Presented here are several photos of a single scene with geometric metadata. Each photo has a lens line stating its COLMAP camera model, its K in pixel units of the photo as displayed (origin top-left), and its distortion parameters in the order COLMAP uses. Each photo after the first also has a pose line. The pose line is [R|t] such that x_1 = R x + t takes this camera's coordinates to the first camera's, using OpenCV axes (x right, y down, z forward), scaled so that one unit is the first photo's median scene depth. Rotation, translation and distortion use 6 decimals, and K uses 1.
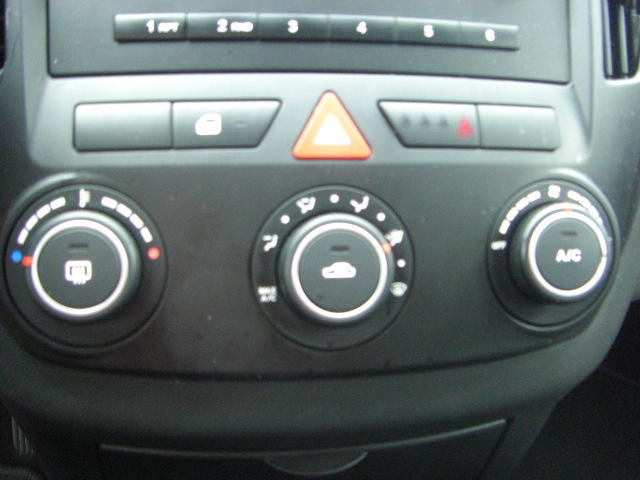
lens RADIAL K [[726.3, 0, 339.4], [0, 726.3, 242.7], [0, 0, 1]] dist [-0.185596, 0.125312]
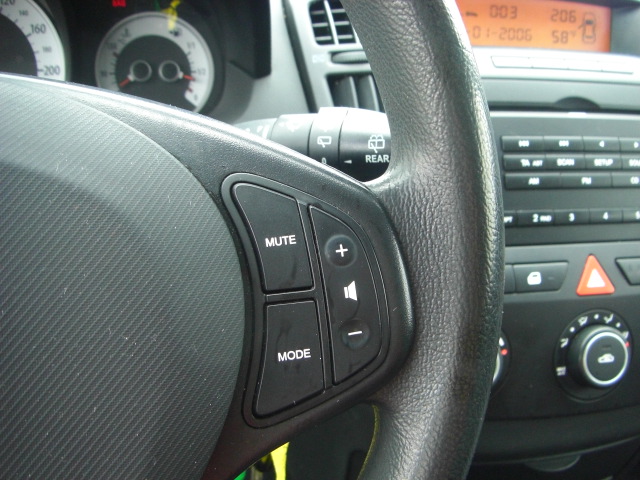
lens RADIAL K [[726.3, 0, 339.4], [0, 726.3, 242.7], [0, 0, 1]] dist [-0.185596, 0.125312]
pose [[0.997226, -0.011660, 0.073511, -0.763342], [0.010947, 0.999889, 0.010095, -0.266608], [-0.073621, -0.009262, 0.997243, -0.694957]]
